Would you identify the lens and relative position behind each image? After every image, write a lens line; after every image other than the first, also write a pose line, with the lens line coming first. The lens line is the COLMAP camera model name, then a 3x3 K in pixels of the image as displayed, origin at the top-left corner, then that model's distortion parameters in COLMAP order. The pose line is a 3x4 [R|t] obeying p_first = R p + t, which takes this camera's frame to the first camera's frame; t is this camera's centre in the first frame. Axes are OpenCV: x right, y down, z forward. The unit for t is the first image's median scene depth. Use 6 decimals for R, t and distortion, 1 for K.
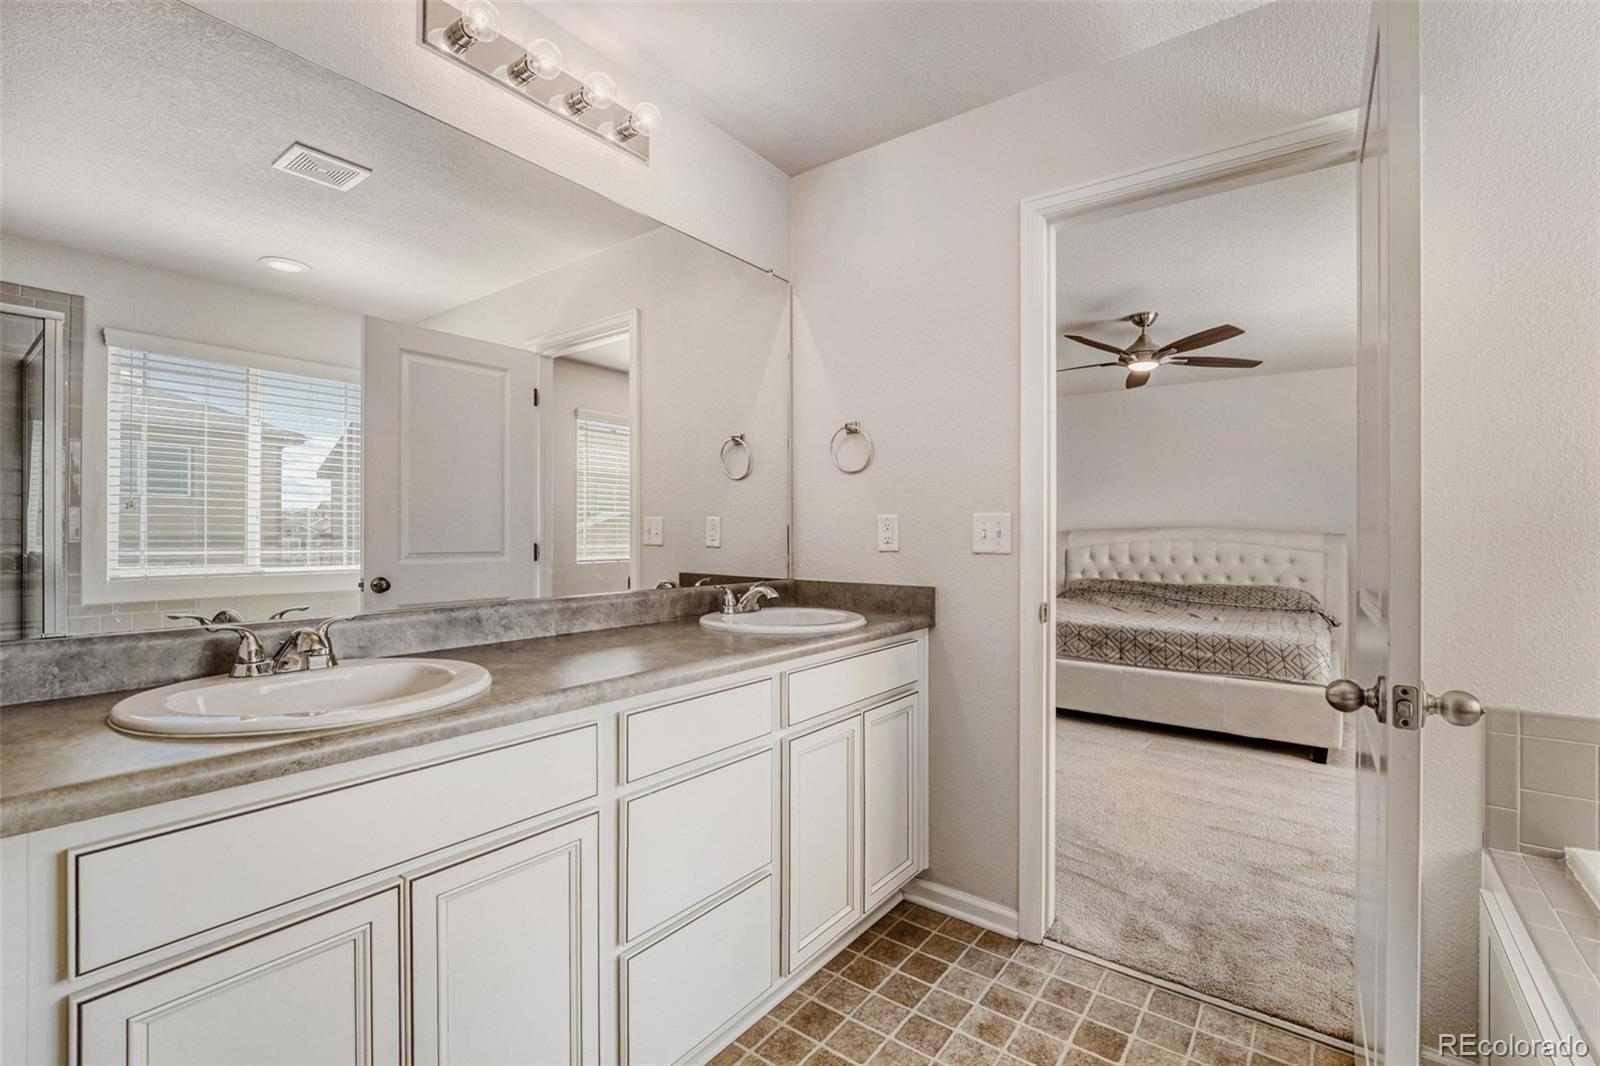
lens RADIAL K [[684.4, 0, 794.6], [0, 684.4, 532.1], [0, 0, 1]] dist [-0.009432, -0.000782]
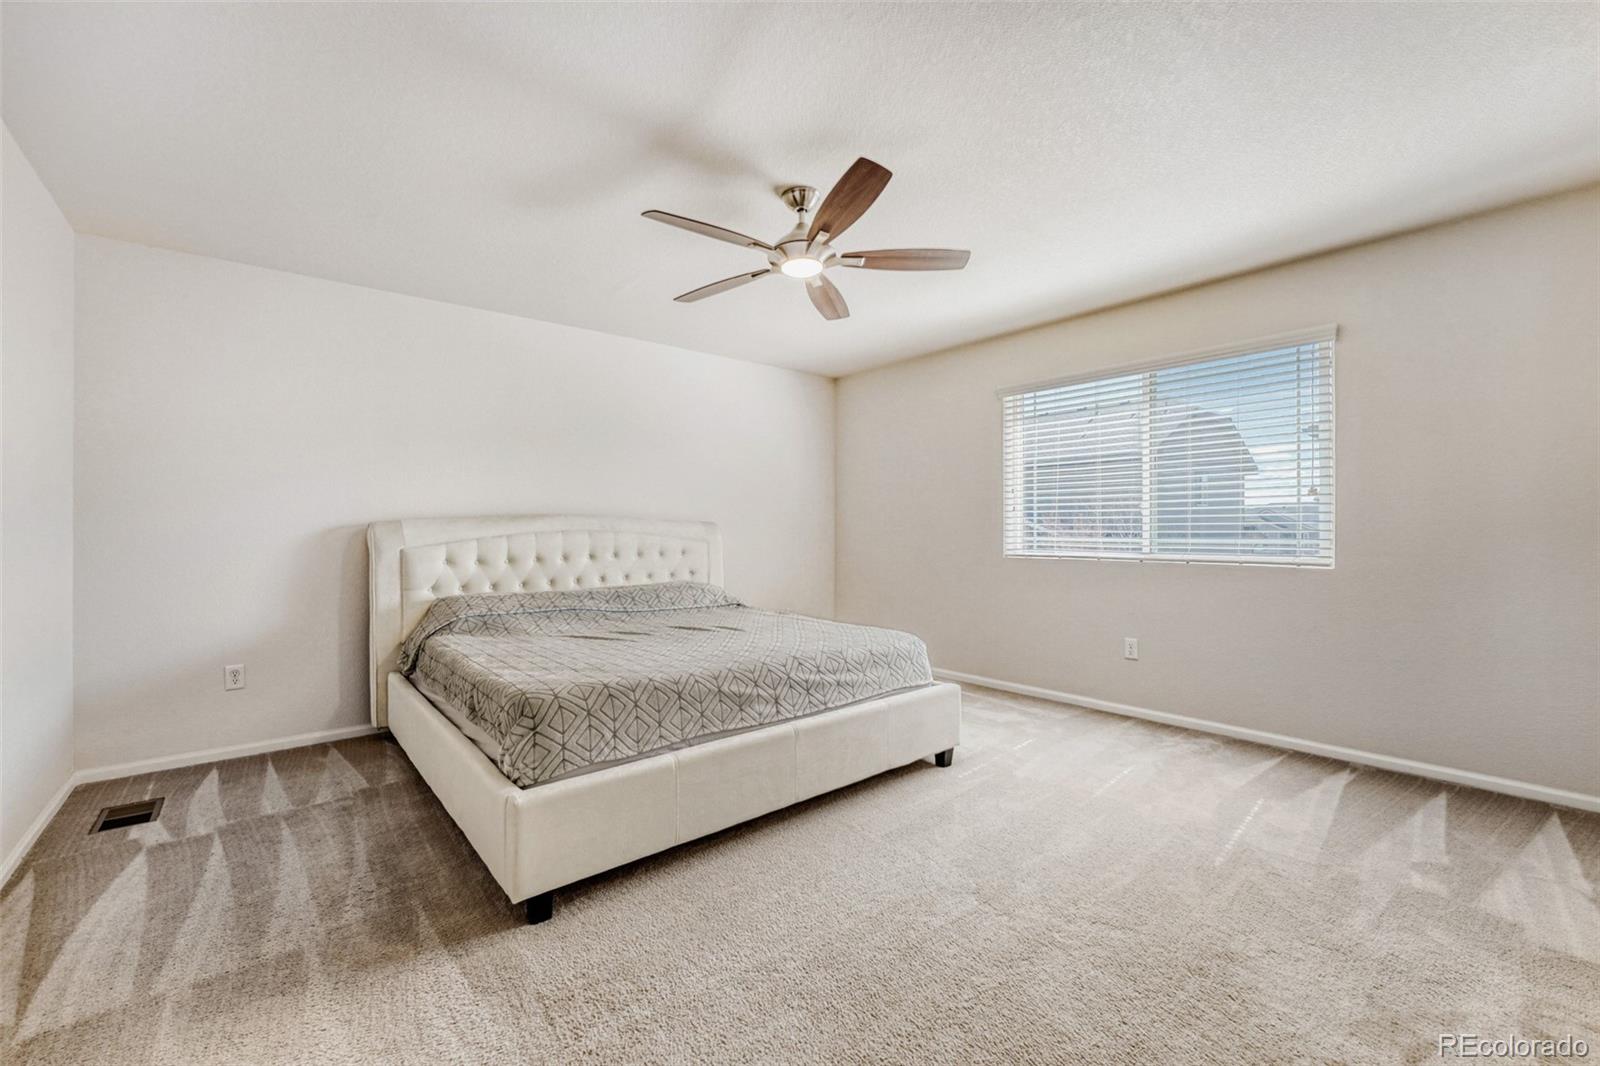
lens RADIAL K [[649.5, 0, 796.0], [0, 649.5, 528.7], [0, 0, 1]] dist [-0.019445, 0.000122]
pose [[0.211354, -0.006830, 0.977386, -0.081585], [0.007534, 0.999957, 0.005359, 0.006236], [-0.977381, 0.006231, 0.211396, 0.616708]]
